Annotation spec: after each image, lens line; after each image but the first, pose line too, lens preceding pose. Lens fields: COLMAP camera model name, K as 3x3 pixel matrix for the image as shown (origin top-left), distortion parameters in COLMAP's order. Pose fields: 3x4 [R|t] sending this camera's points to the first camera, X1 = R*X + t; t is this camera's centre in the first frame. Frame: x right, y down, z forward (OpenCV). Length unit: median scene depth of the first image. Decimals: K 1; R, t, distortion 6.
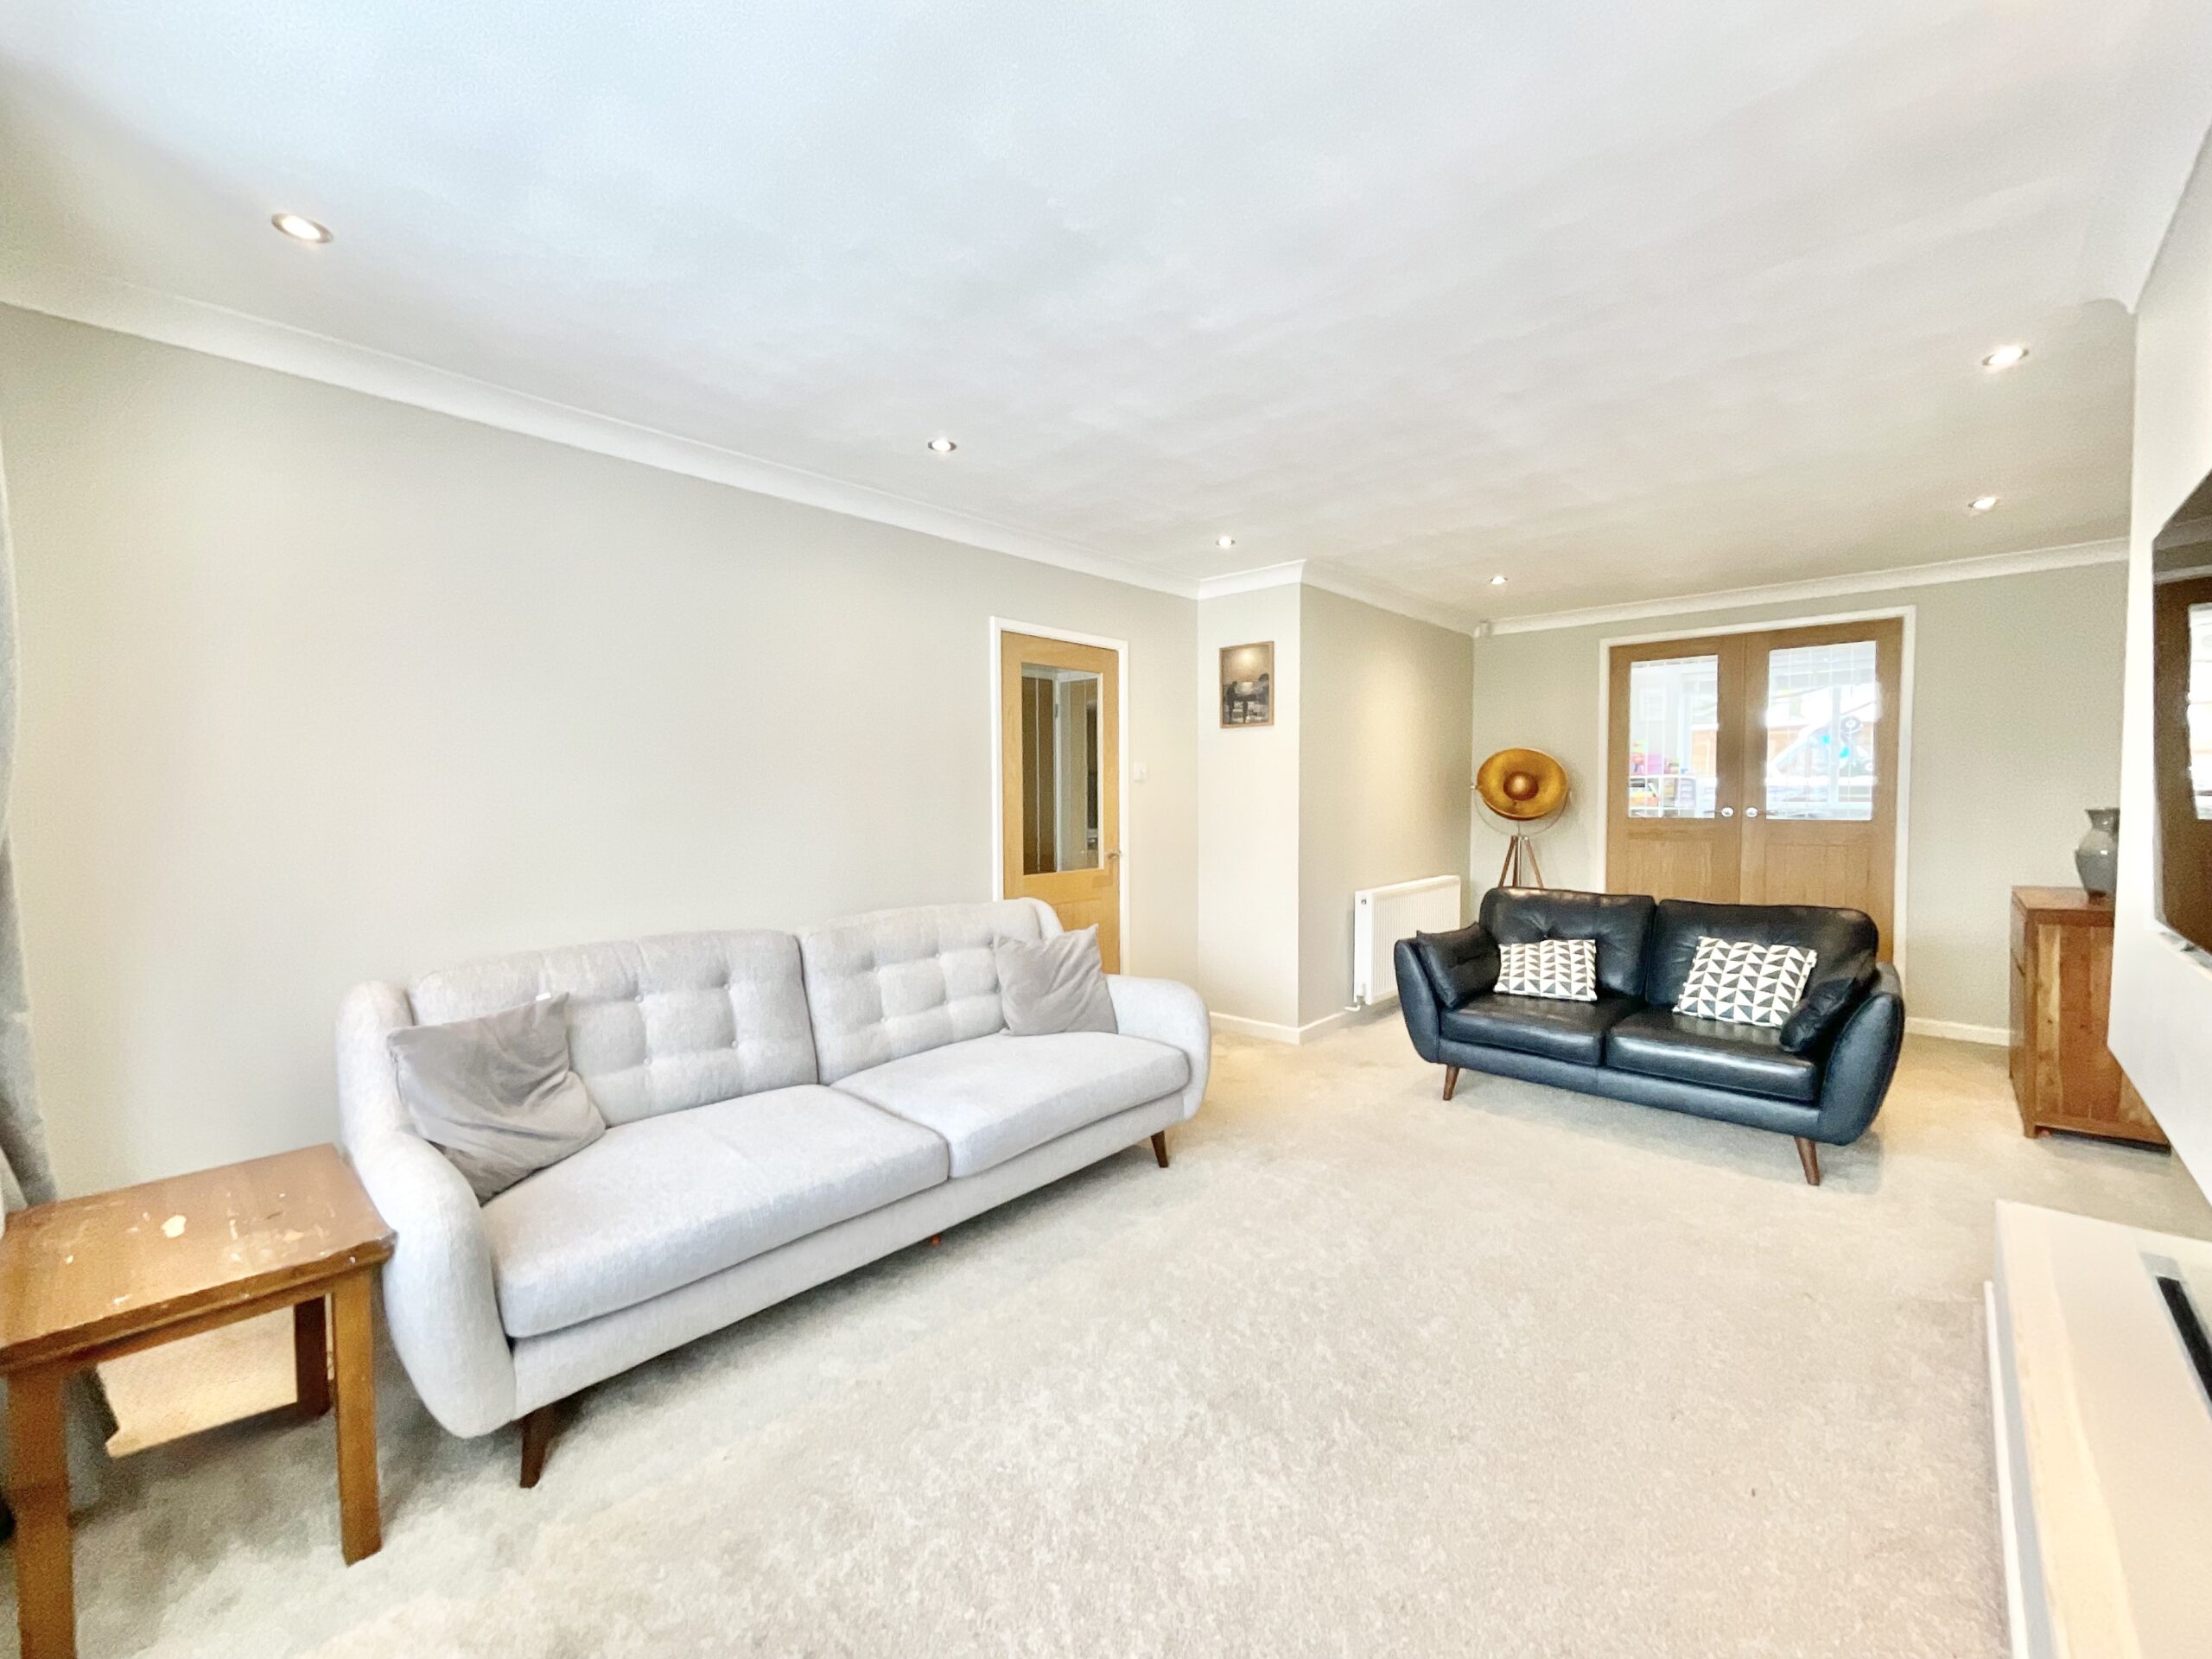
lens RADIAL K [[897.4, 0, 1104.3], [0, 897.4, 826.4], [0, 0, 1]] dist [-0.011444, 0.004769]
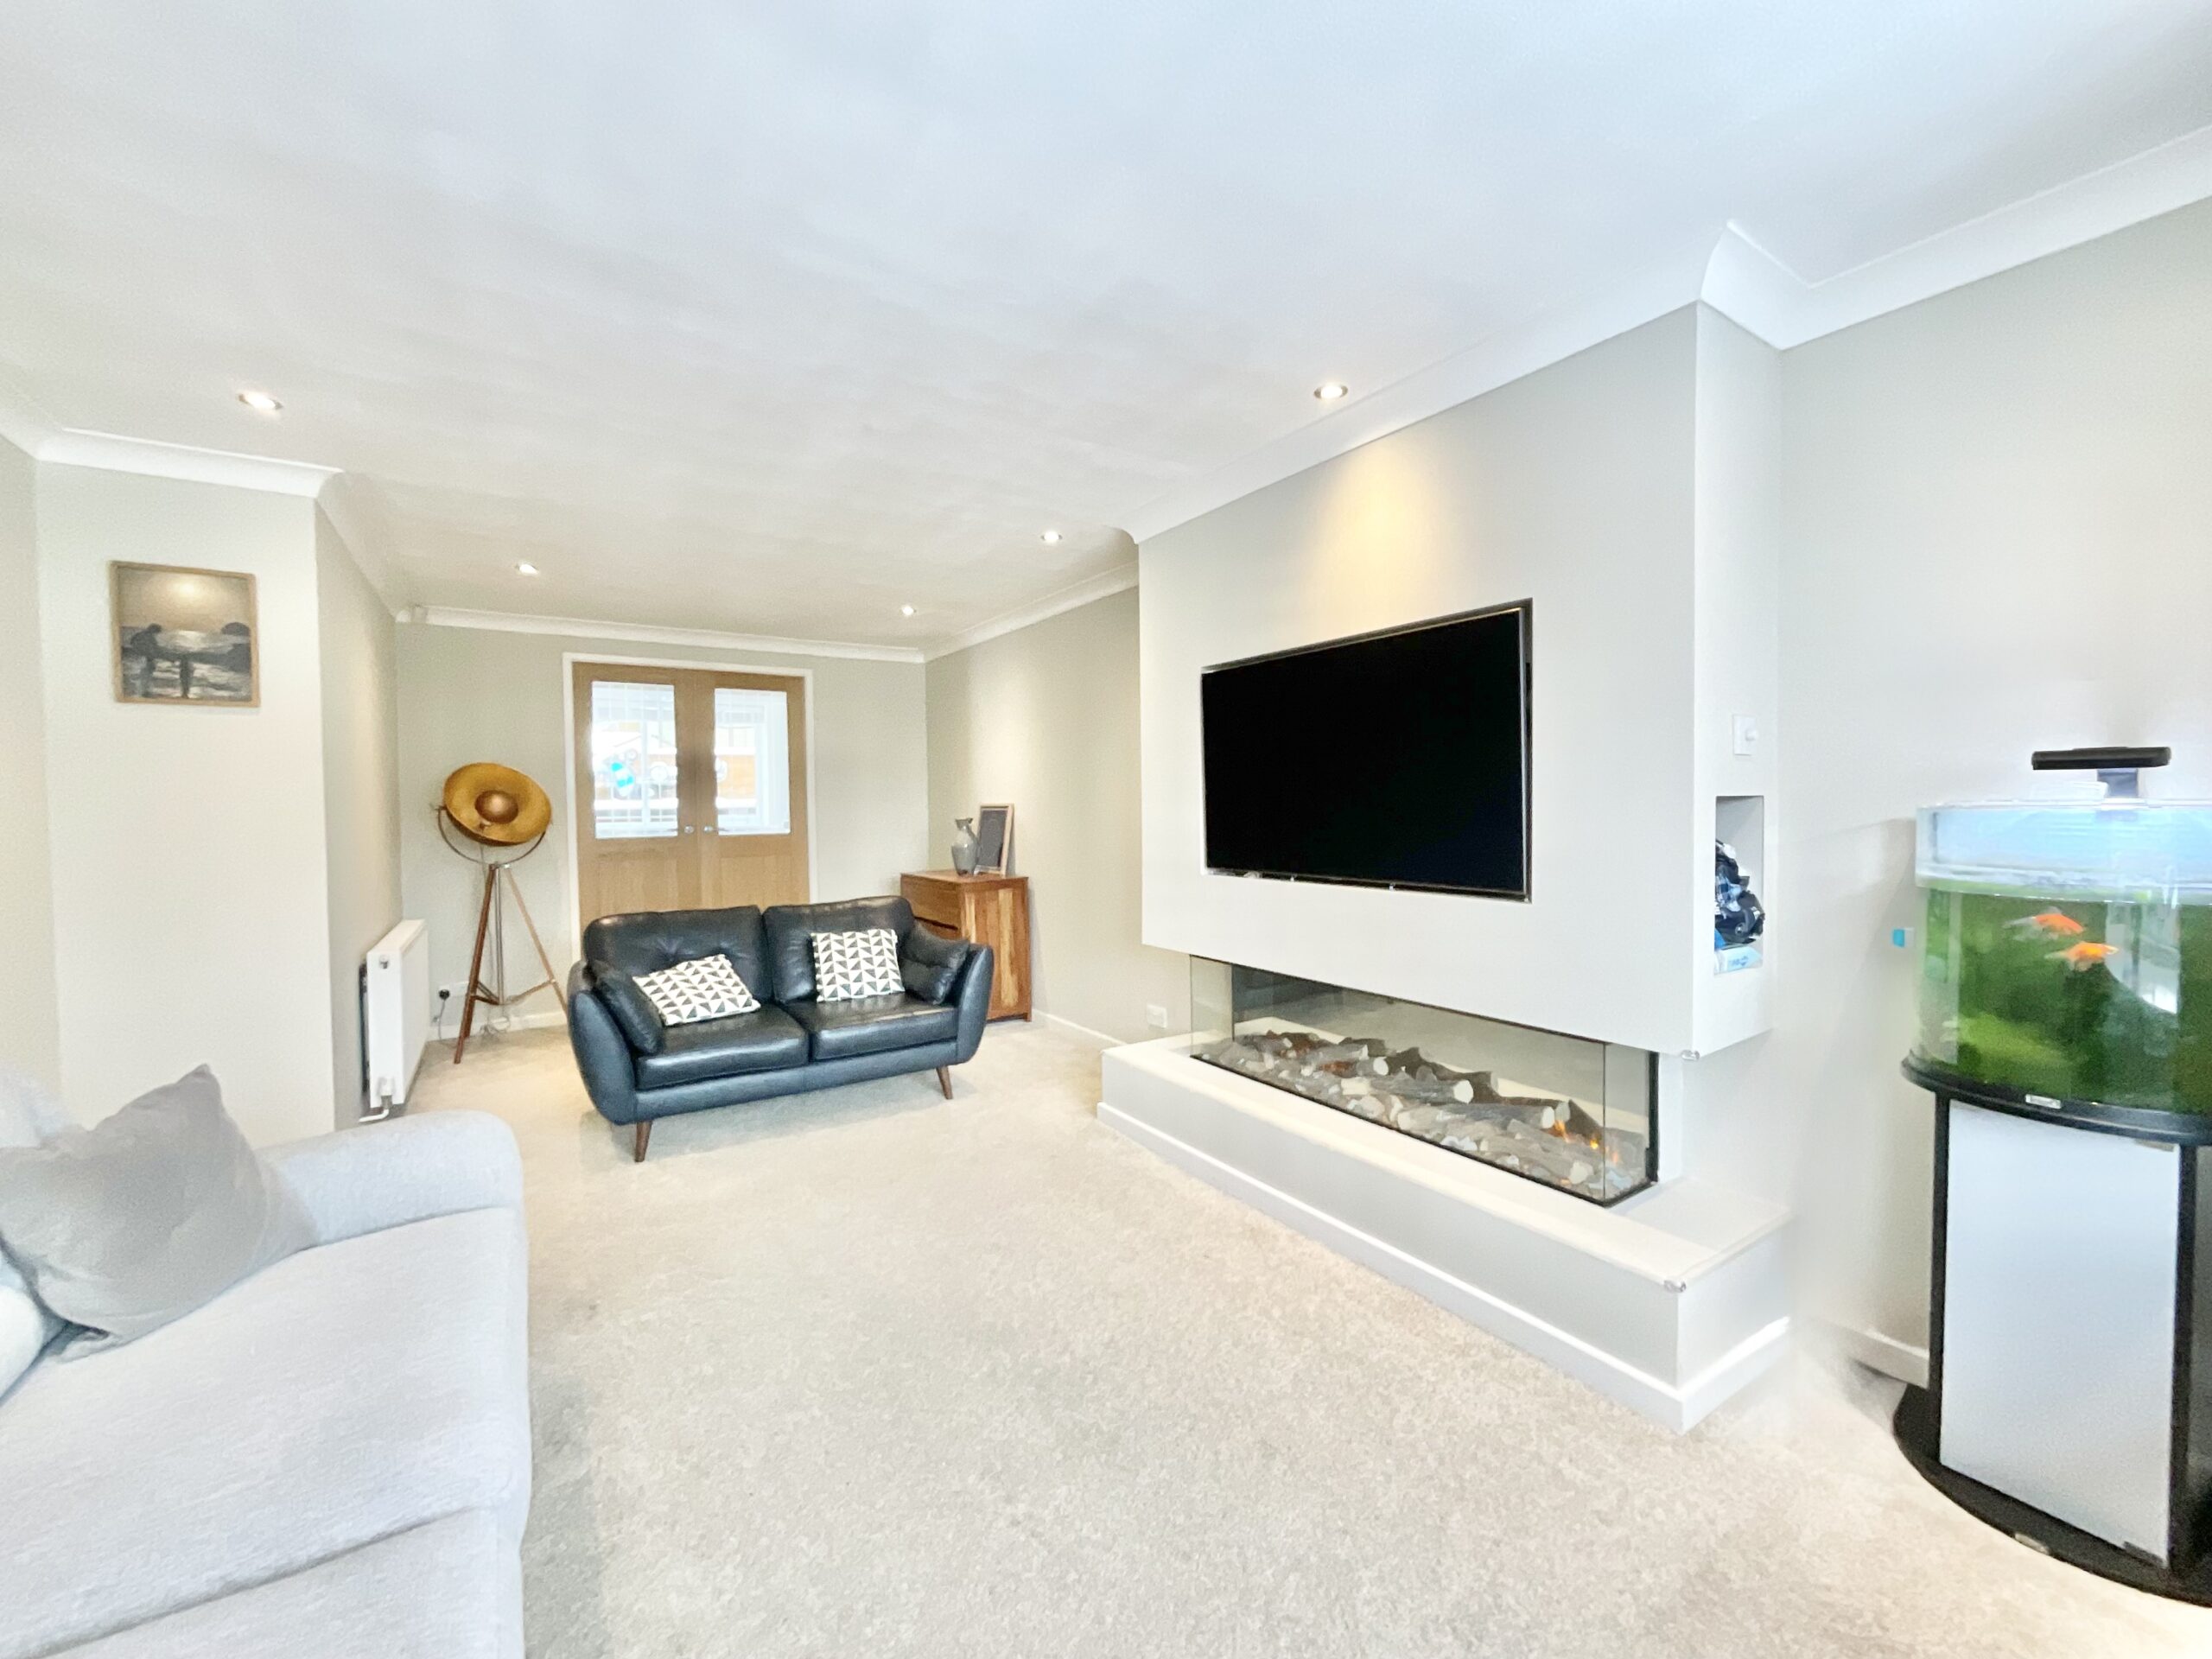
lens RADIAL K [[897.4, 0, 1104.3], [0, 897.4, 826.4], [0, 0, 1]] dist [-0.011444, 0.004769]
pose [[0.238243, -0.019693, 0.971006, -0.312292], [0.048913, 0.998769, 0.008255, -0.005347], [-0.969973, 0.045529, 0.238913, 0.301860]]
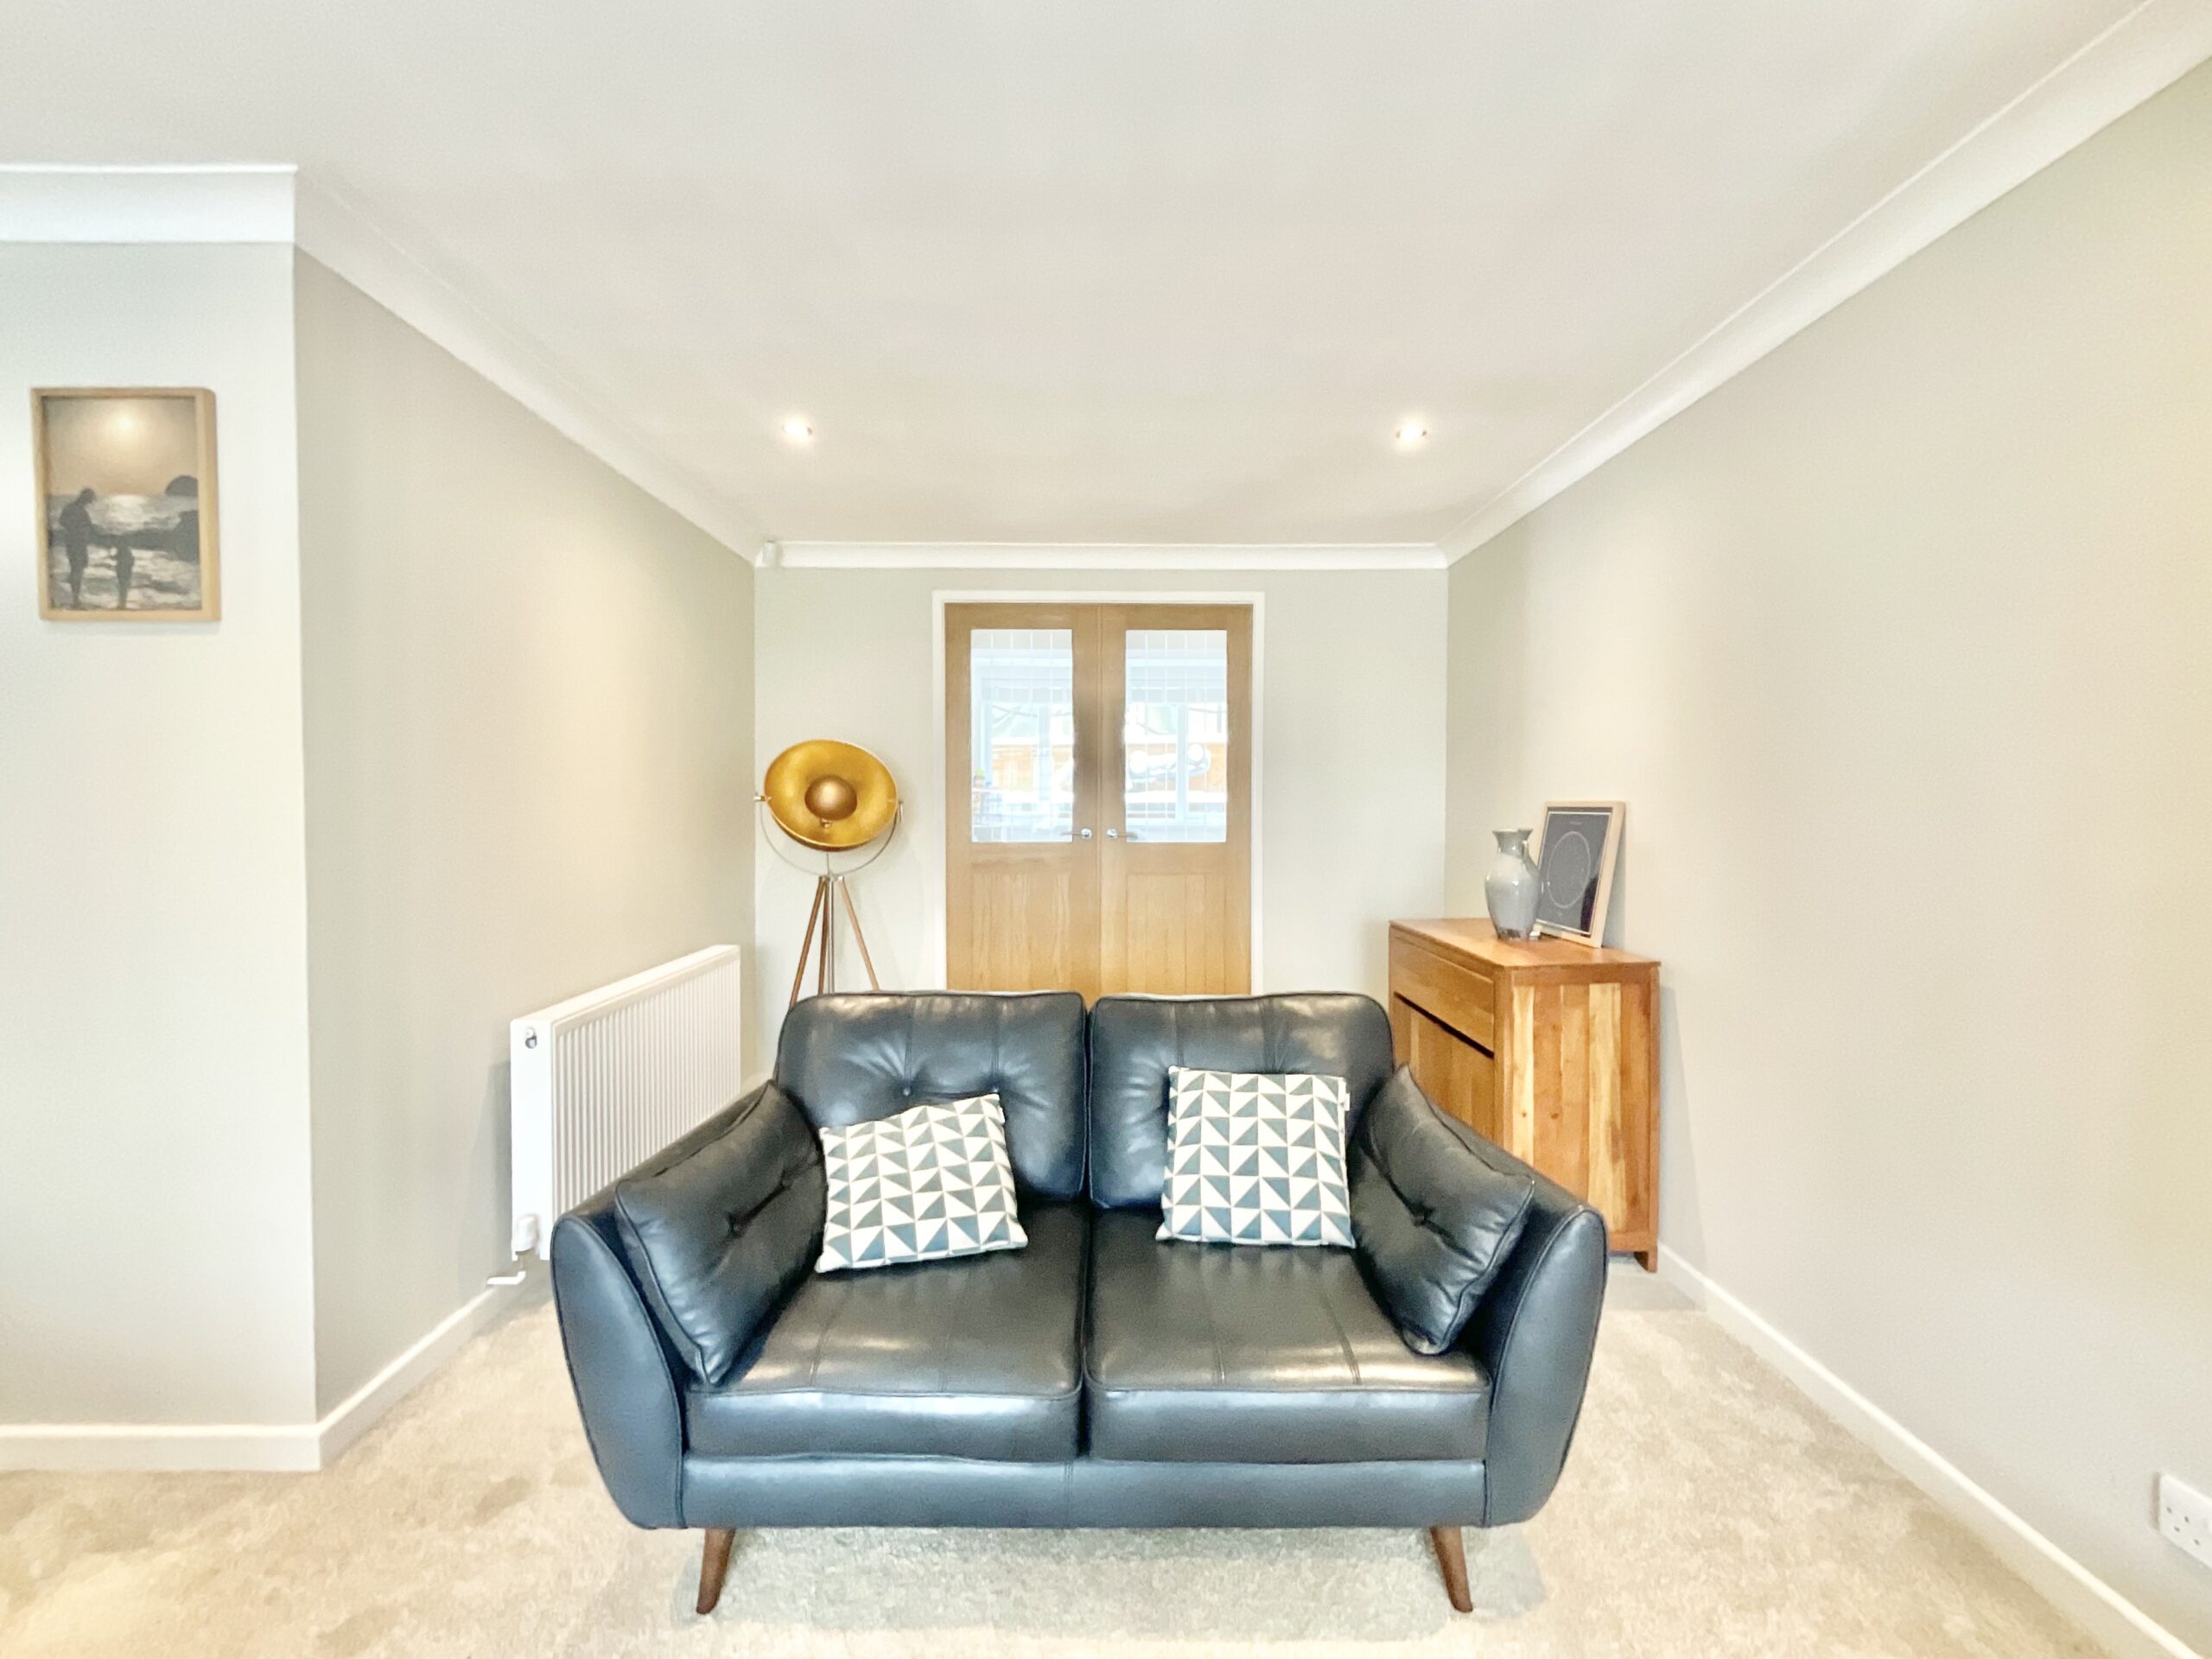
lens RADIAL K [[897.4, 0, 1104.3], [0, 897.4, 826.4], [0, 0, 1]] dist [-0.011444, 0.004769]
pose [[0.724559, -0.009391, 0.689149, 0.219123], [0.021247, 0.999736, -0.008715, -0.019251], [-0.688886, 0.020957, 0.724567, 0.534763]]
